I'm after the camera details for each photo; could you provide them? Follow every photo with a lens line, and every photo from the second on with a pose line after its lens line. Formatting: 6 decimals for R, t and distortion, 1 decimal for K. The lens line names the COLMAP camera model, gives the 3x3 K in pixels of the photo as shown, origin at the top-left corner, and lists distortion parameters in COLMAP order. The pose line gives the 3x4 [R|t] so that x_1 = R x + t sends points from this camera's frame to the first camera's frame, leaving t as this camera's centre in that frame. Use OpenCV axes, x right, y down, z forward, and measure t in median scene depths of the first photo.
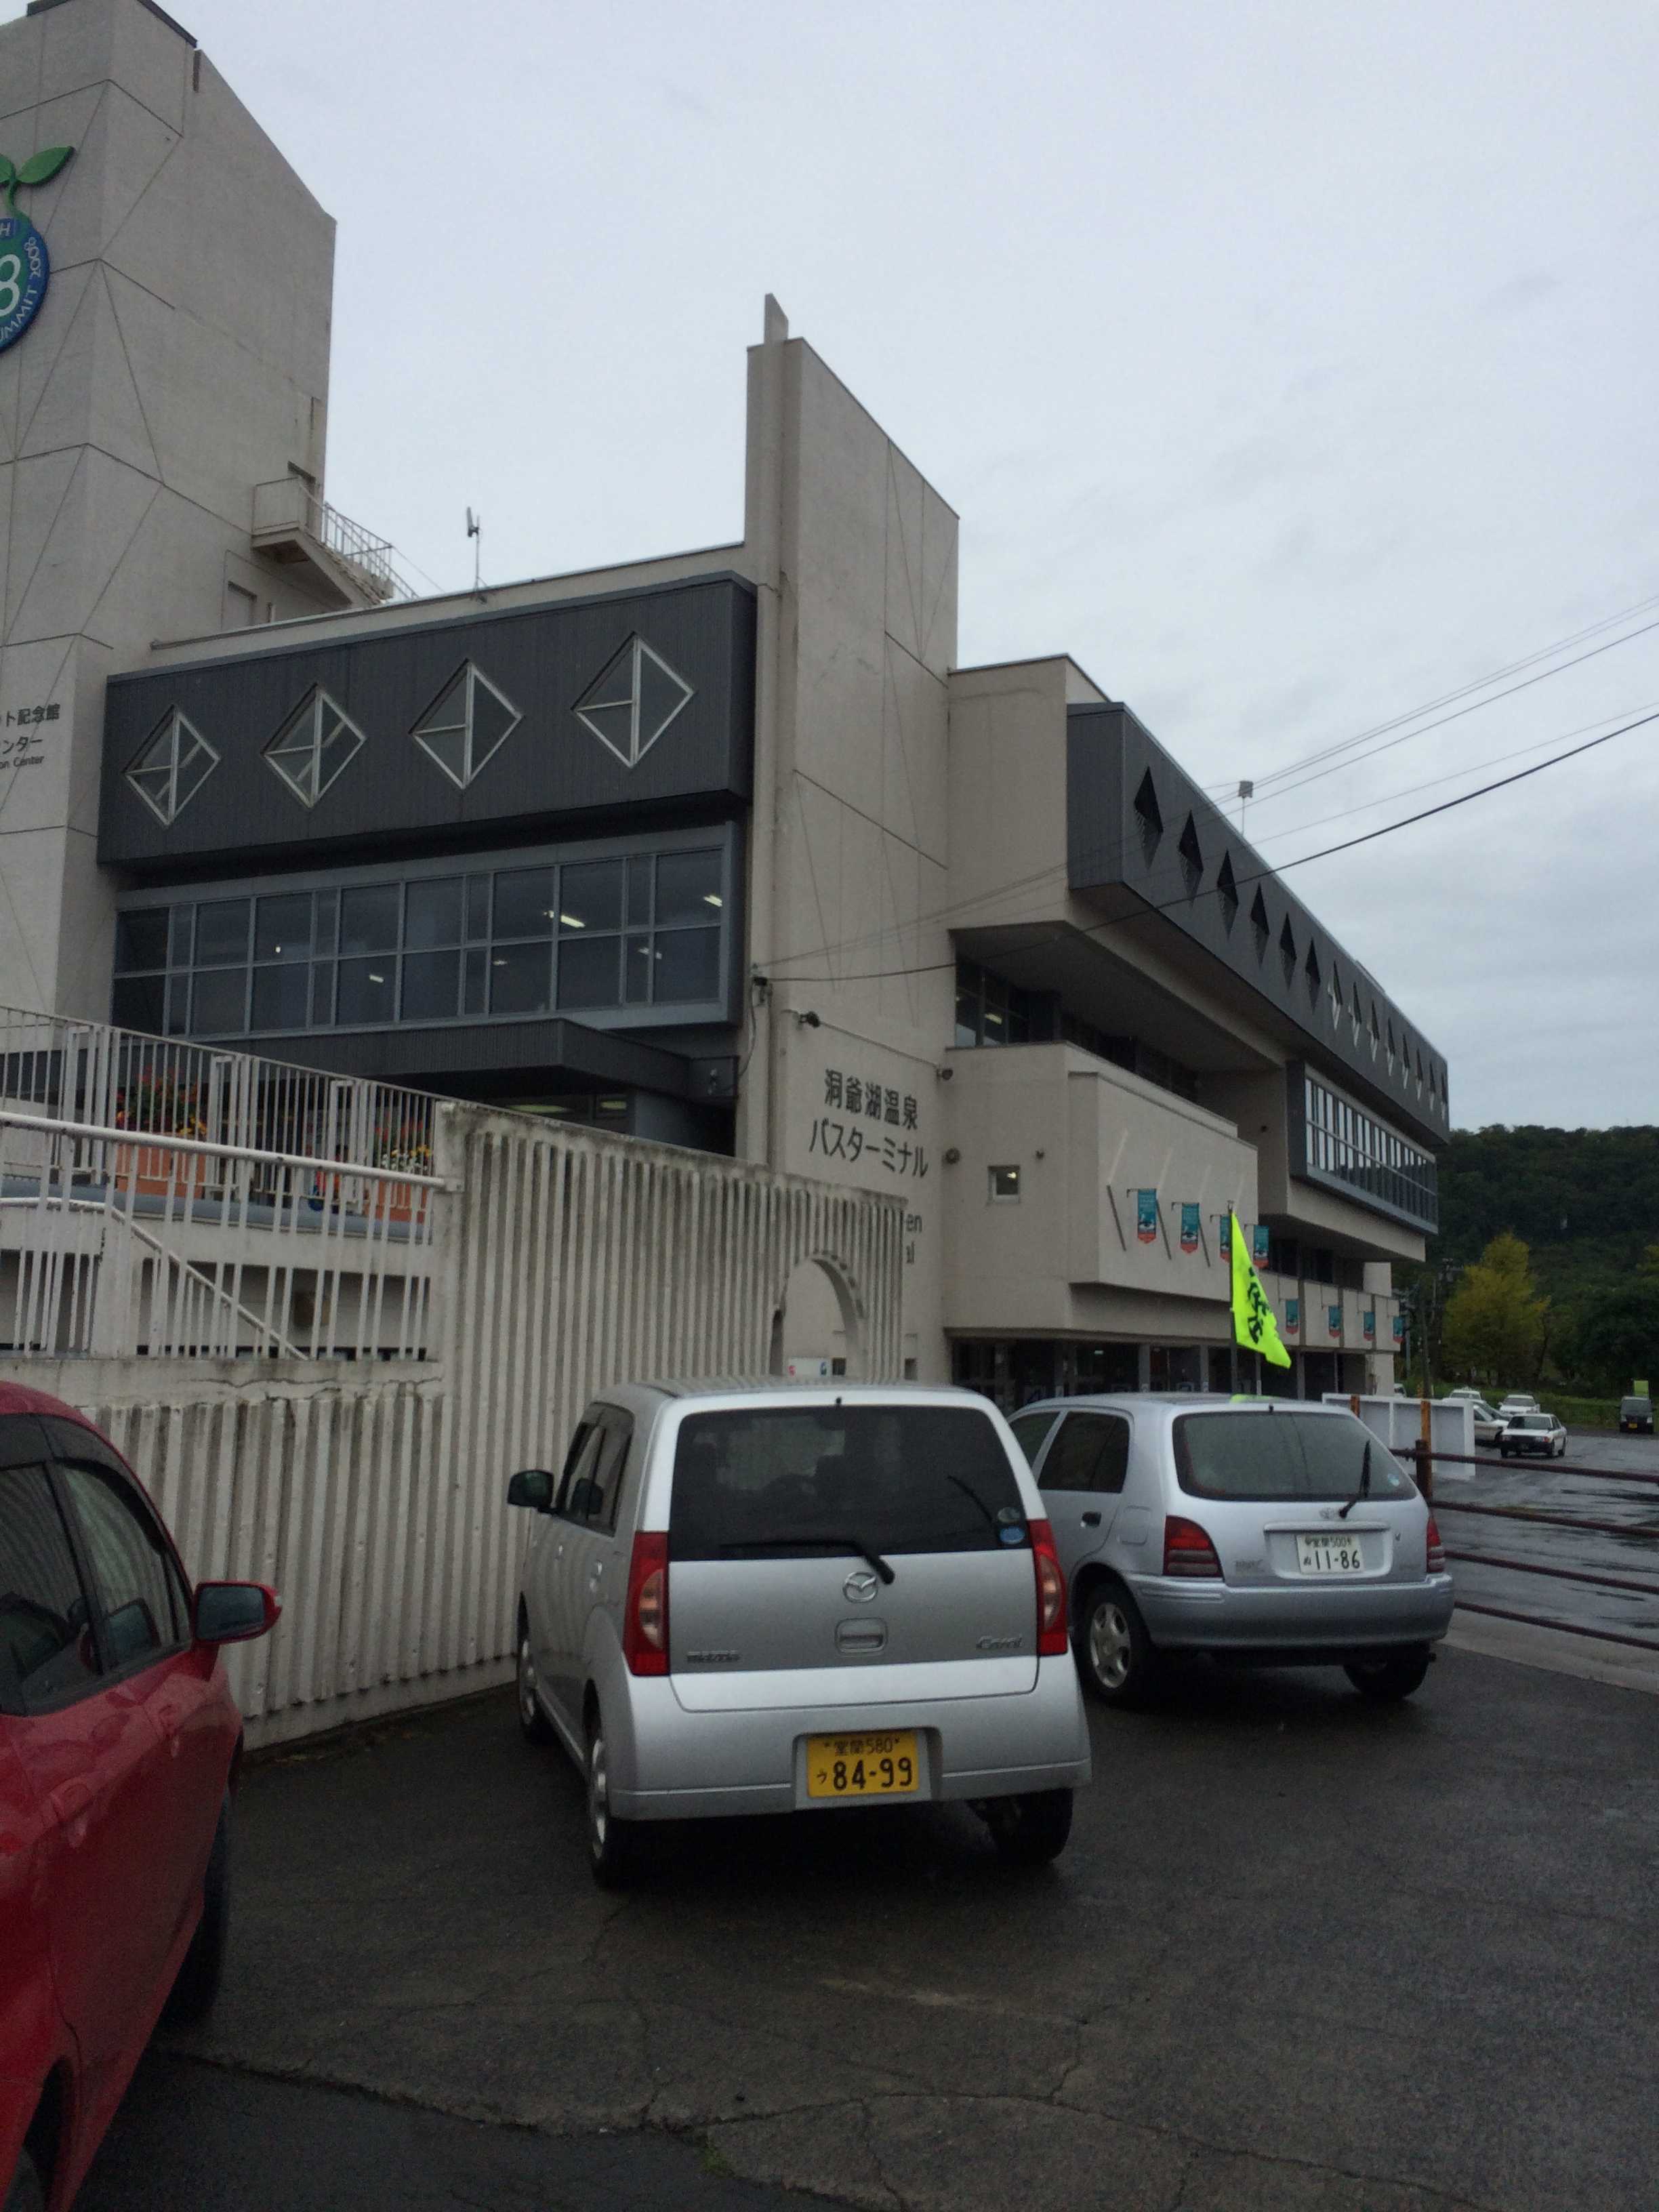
lens RADIAL K [[1886.6, 0, 838.9], [0, 1886.6, 1115.8], [0, 0, 1]] dist [0.074358, -0.101612]
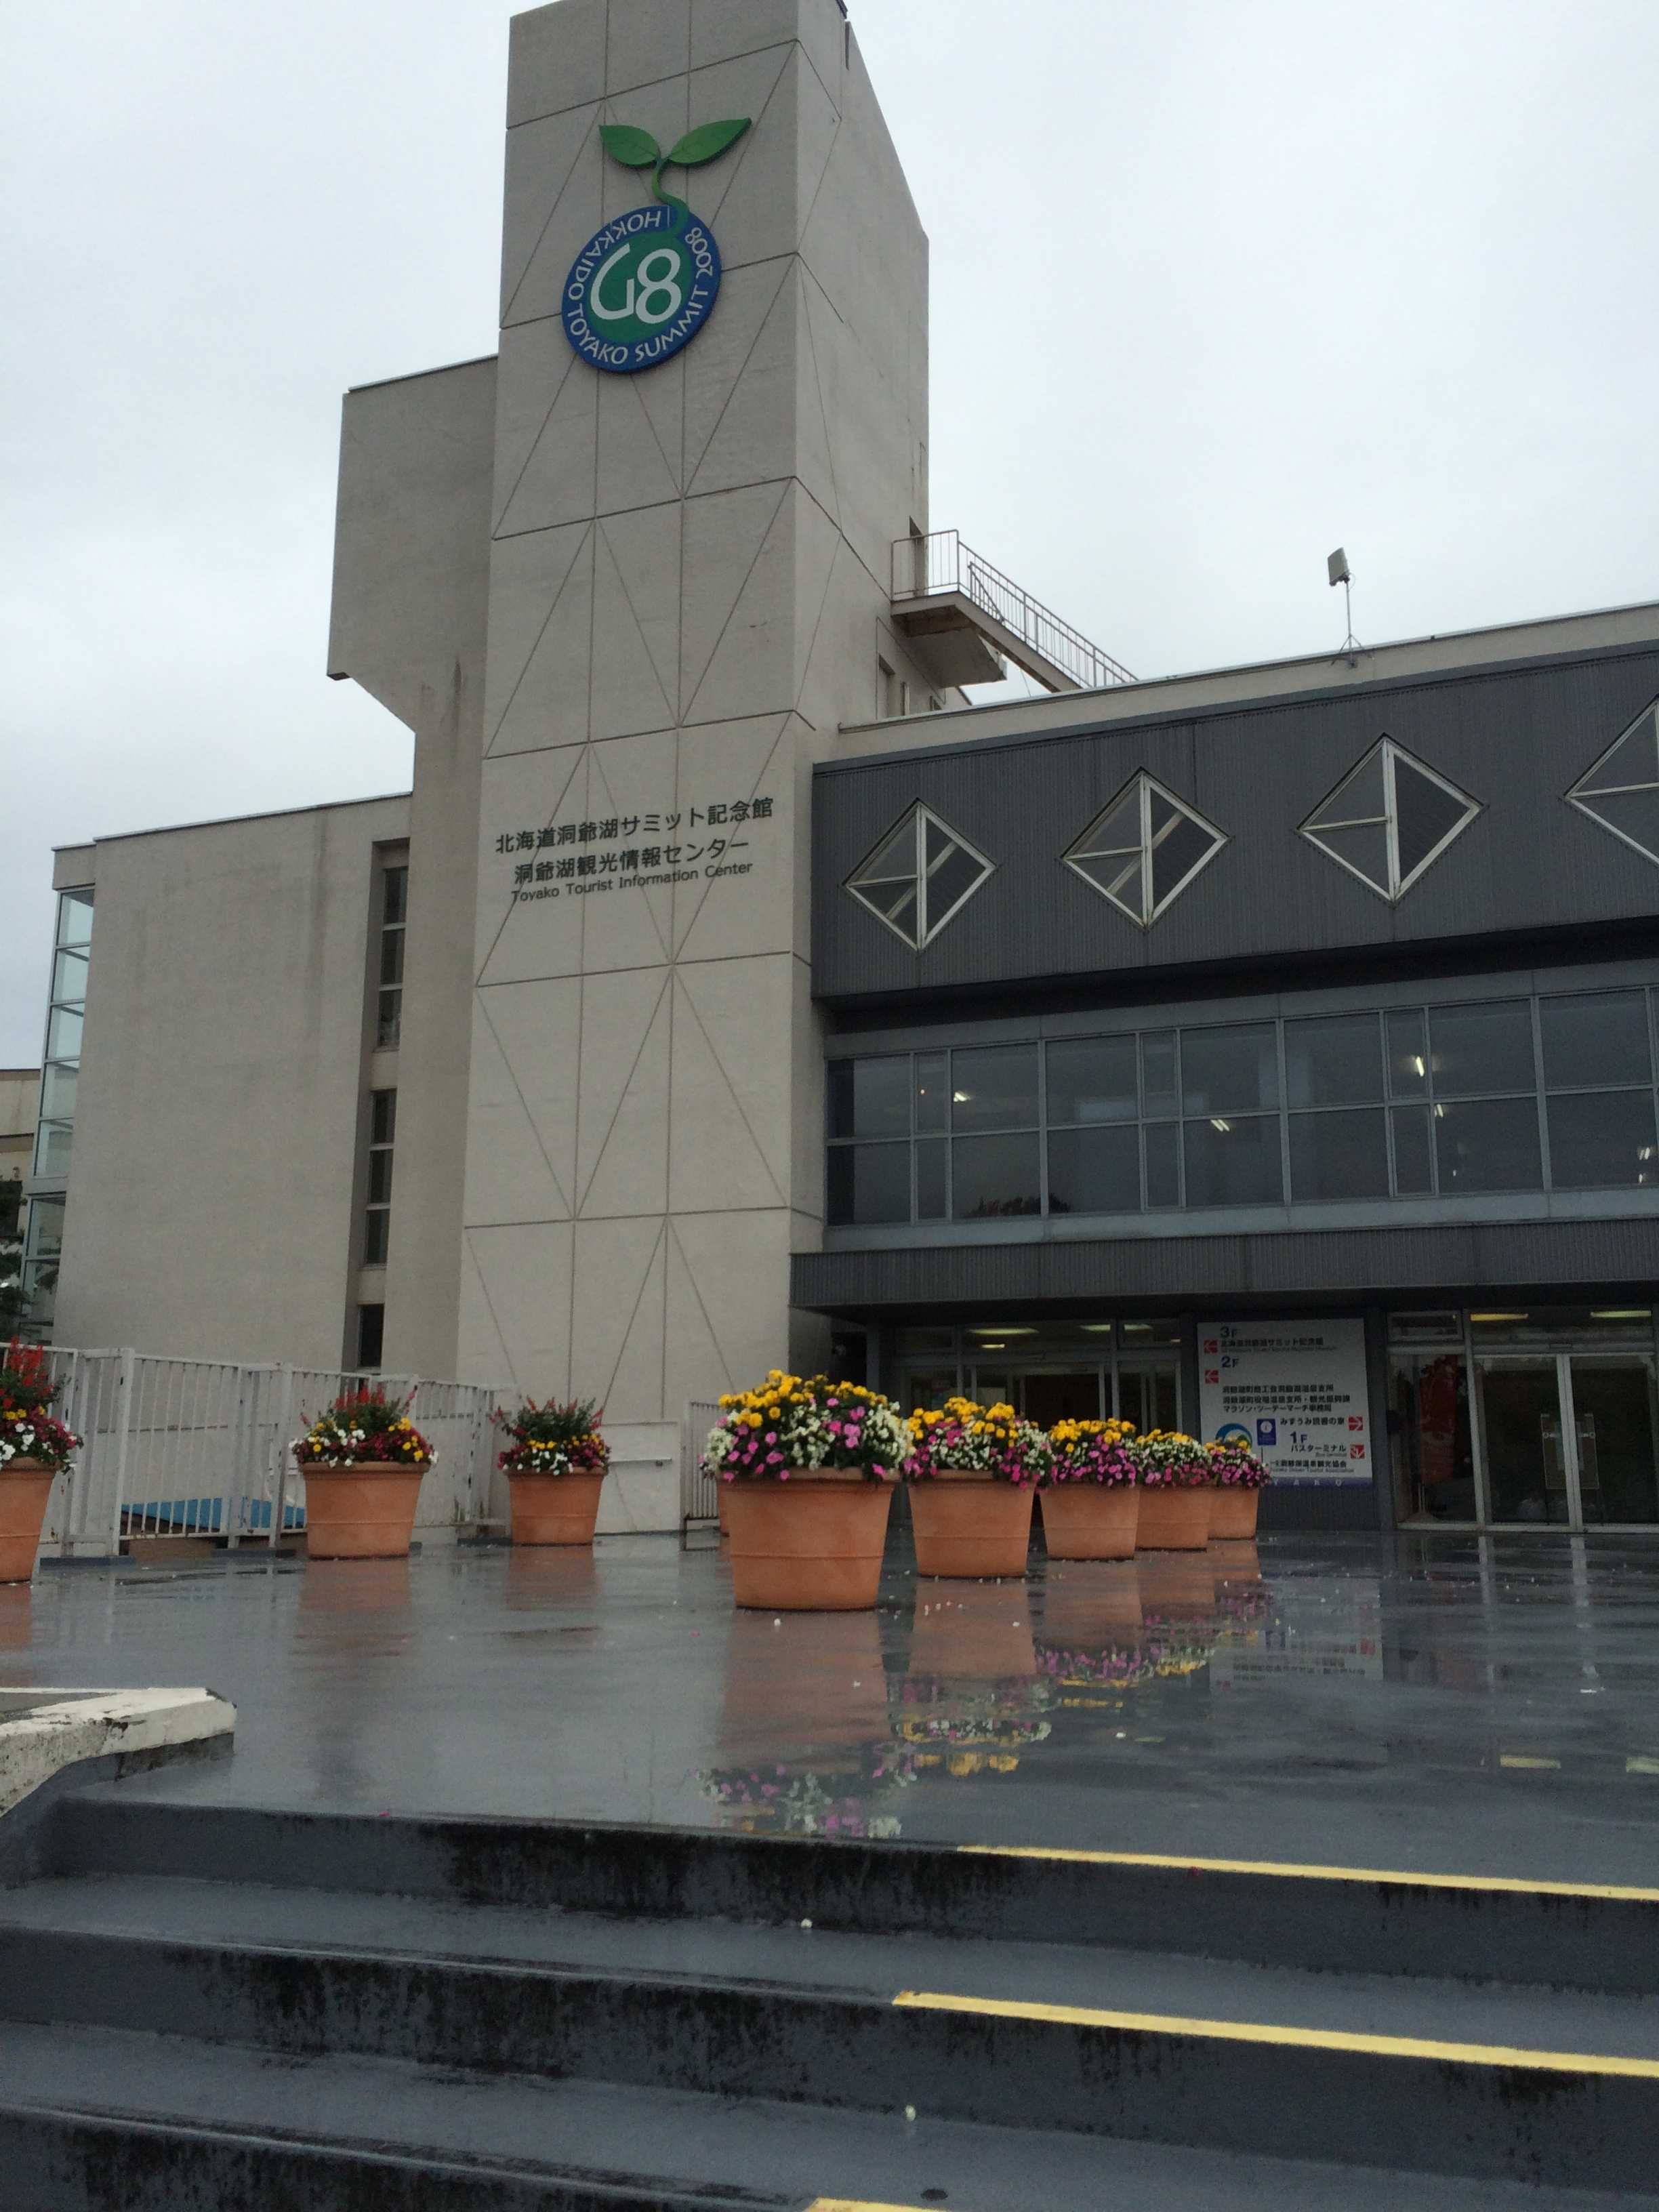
lens RADIAL K [[1886.6, 0, 831.8], [0, 1886.6, 1101.5], [0, 0, 1]] dist [0.074358, -0.101612]
pose [[0.997657, -0.006121, 0.068144, -0.476741], [0.011403, 0.996935, -0.077396, -0.033406], [-0.067462, 0.077992, 0.994669, 0.254846]]
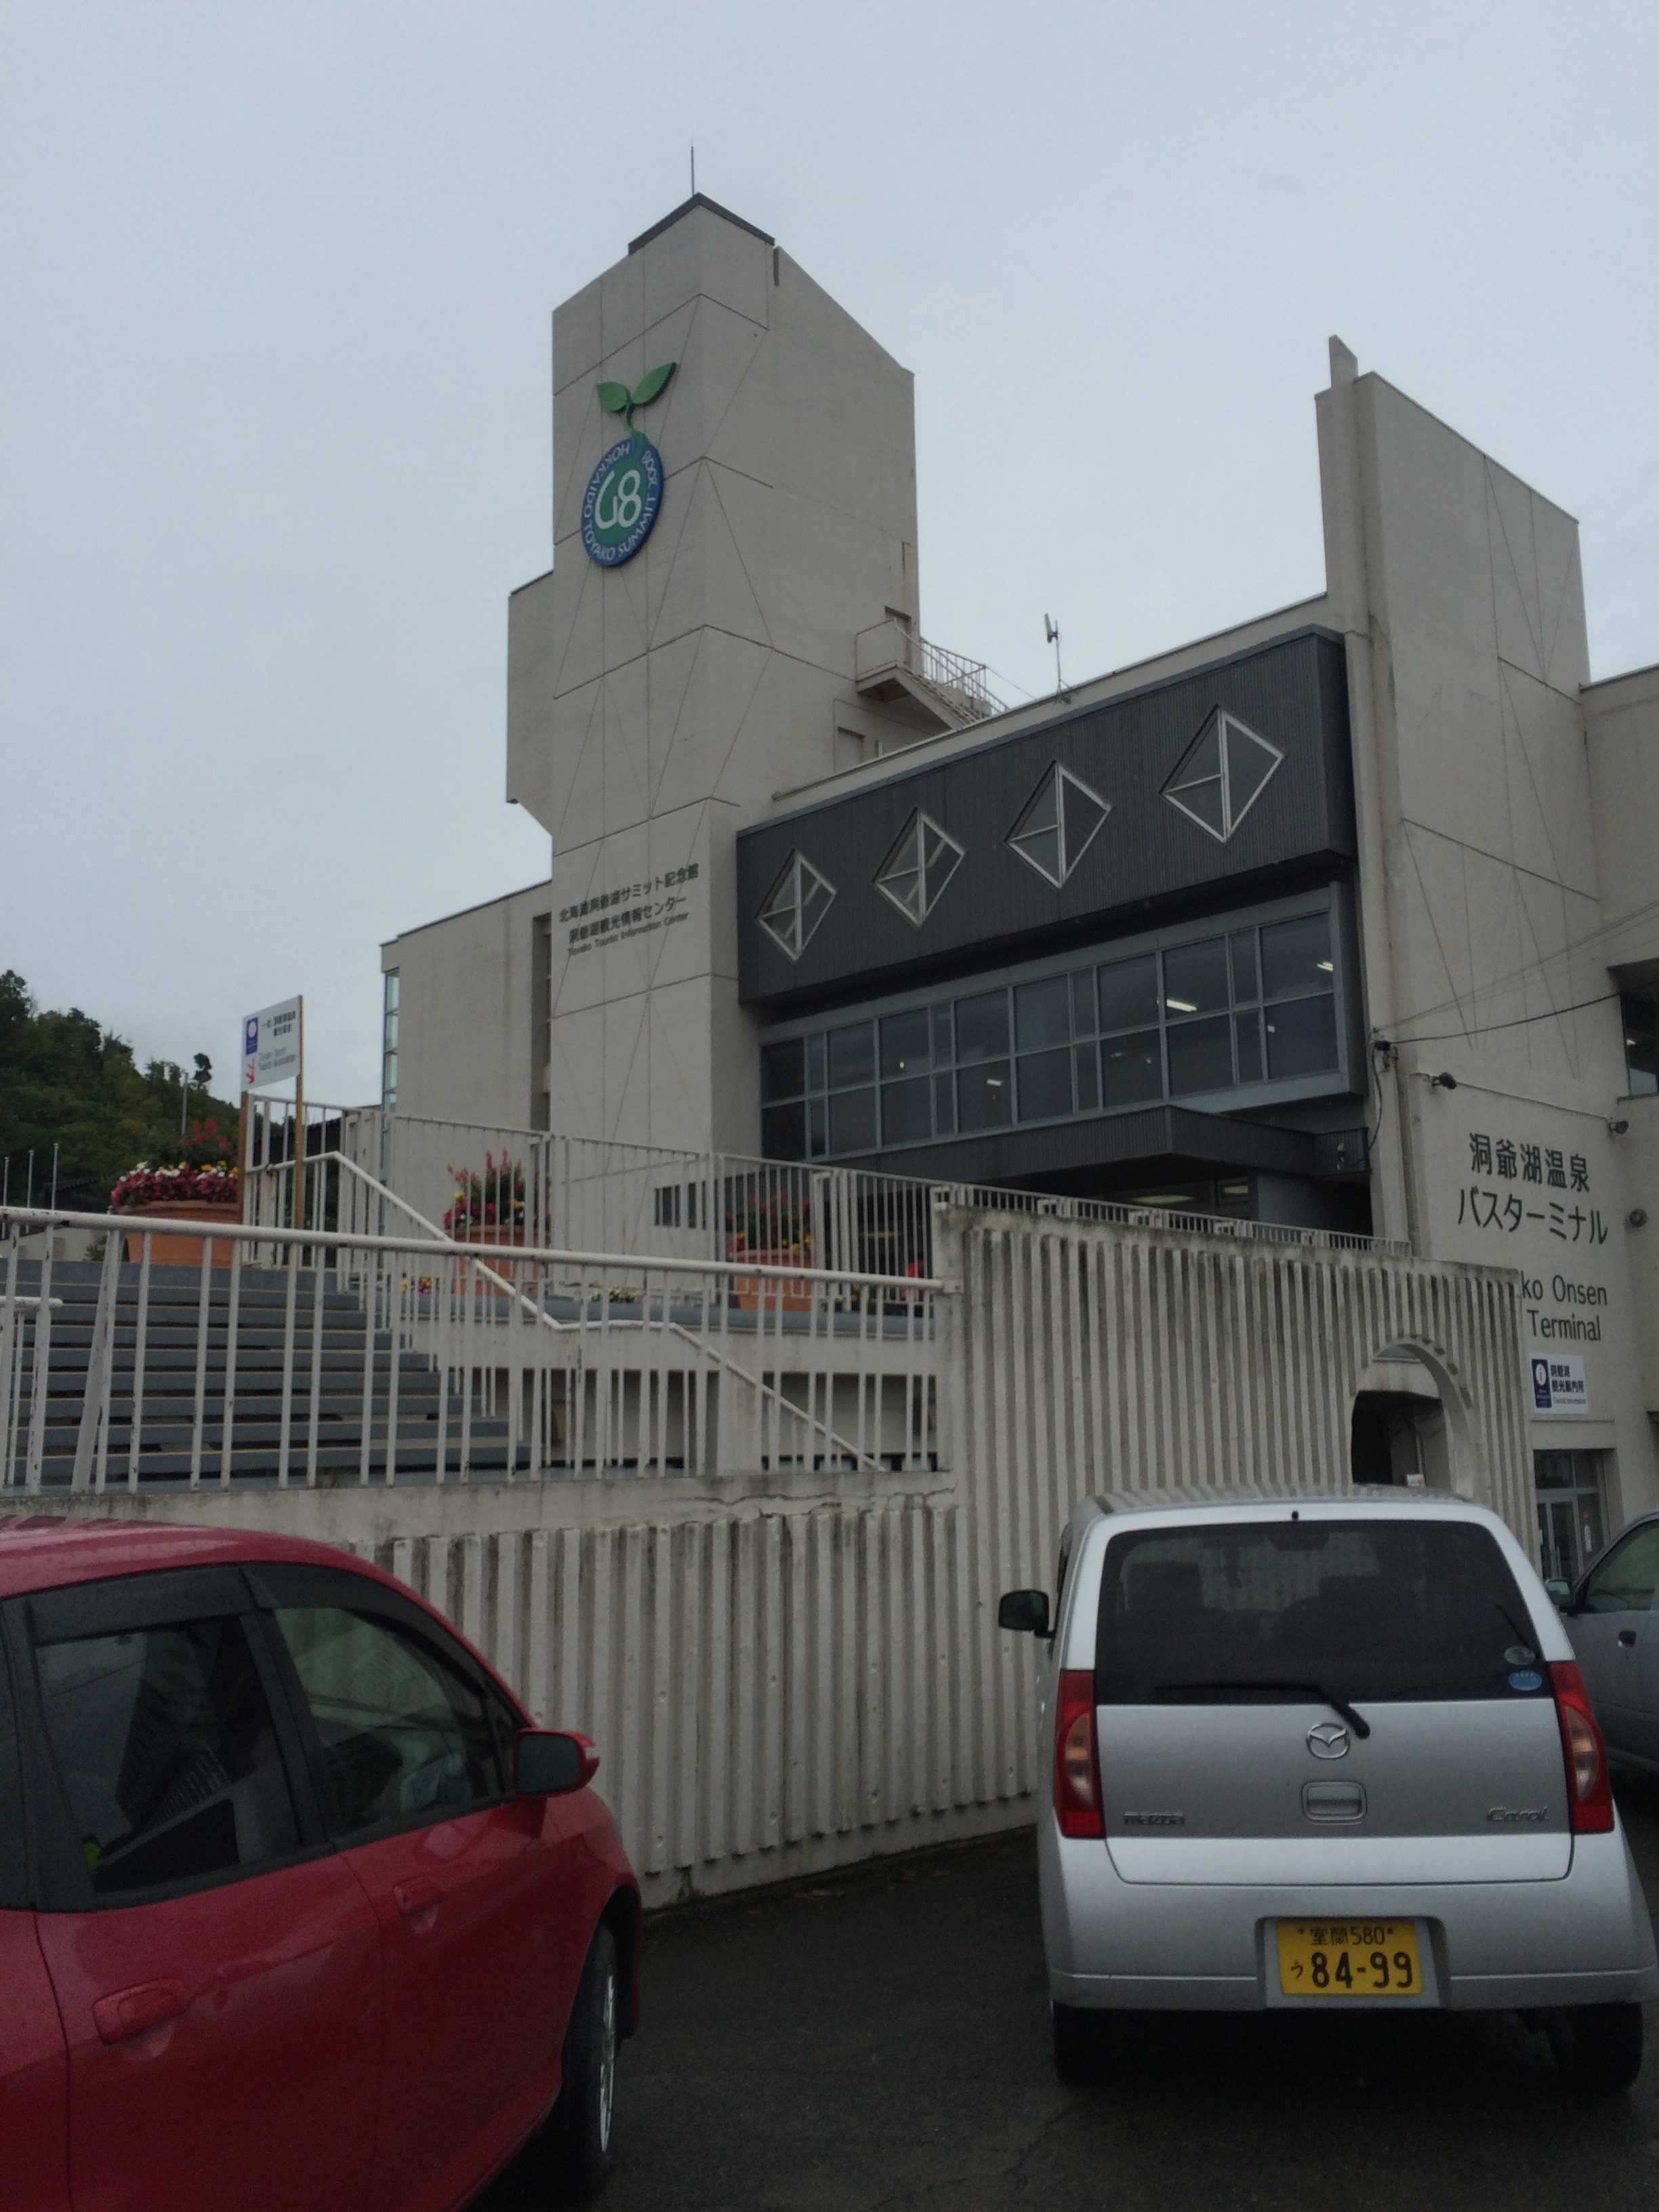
lens RADIAL K [[1886.6, 0, 809.5], [0, 1886.6, 1111.3], [0, 0, 1]] dist [0.074358, -0.101612]
pose [[0.931285, -0.093498, -0.352090, 0.020143], [0.074964, 0.995004, -0.065942, 0.001613], [0.356496, 0.035017, 0.933640, 0.019952]]
